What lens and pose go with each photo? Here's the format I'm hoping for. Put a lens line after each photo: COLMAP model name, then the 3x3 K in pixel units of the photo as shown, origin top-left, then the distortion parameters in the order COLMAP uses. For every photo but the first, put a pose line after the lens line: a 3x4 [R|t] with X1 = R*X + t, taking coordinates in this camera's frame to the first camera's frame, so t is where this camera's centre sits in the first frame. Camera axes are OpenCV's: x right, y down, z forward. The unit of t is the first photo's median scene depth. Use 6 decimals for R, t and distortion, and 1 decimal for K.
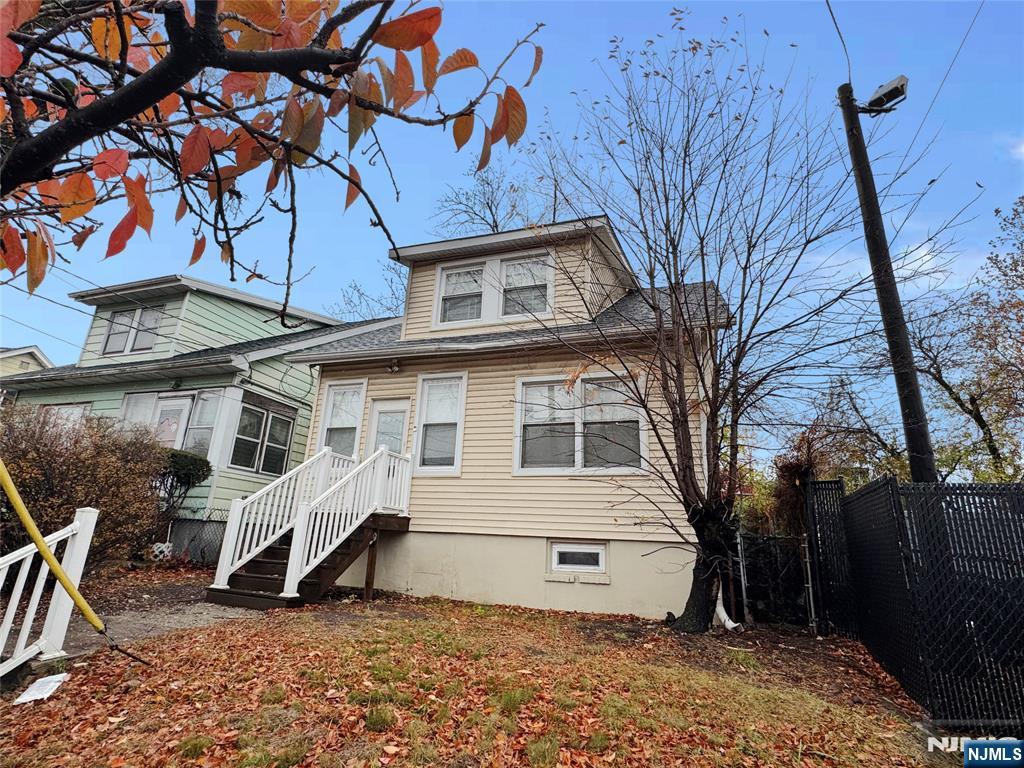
lens RADIAL K [[531.0, 0, 511.5], [0, 531.0, 380.6], [0, 0, 1]] dist [0.001249, 0.000482]
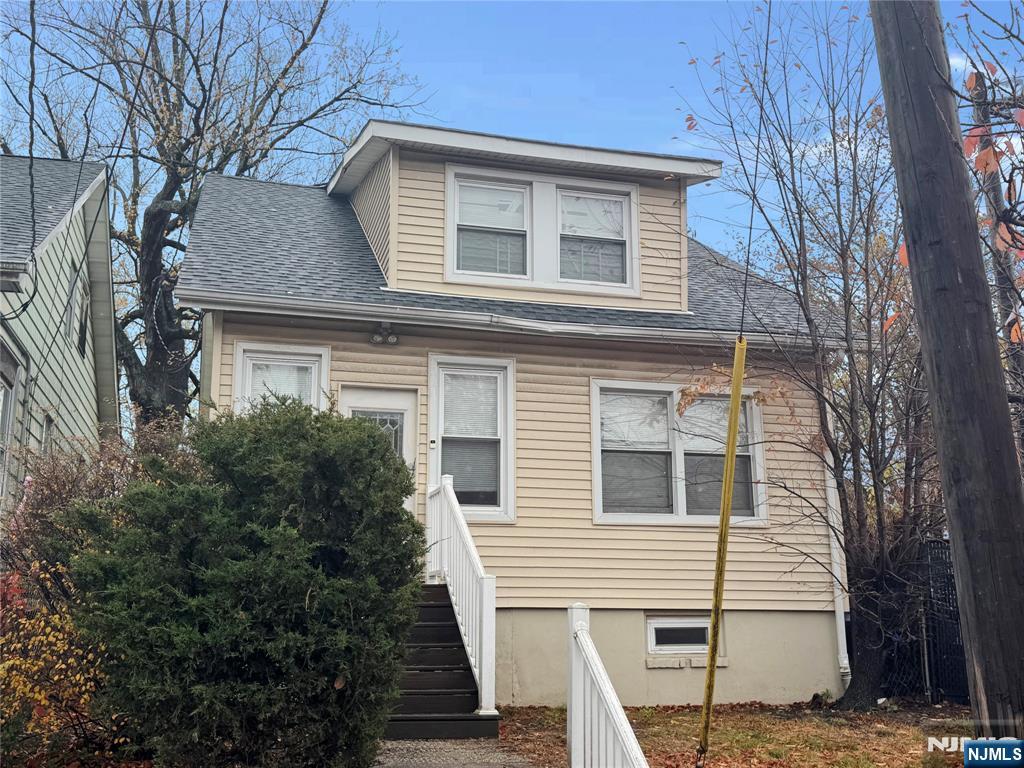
lens RADIAL K [[1087.8, 0, 512.1], [0, 1087.8, 384.7], [0, 0, 1]] dist [0.089632, 0.000000]
pose [[0.817870, 0.073609, 0.570675, -0.873795], [-0.134916, 0.988668, 0.065832, -0.076689], [-0.559362, -0.130835, 0.818533, -0.079407]]
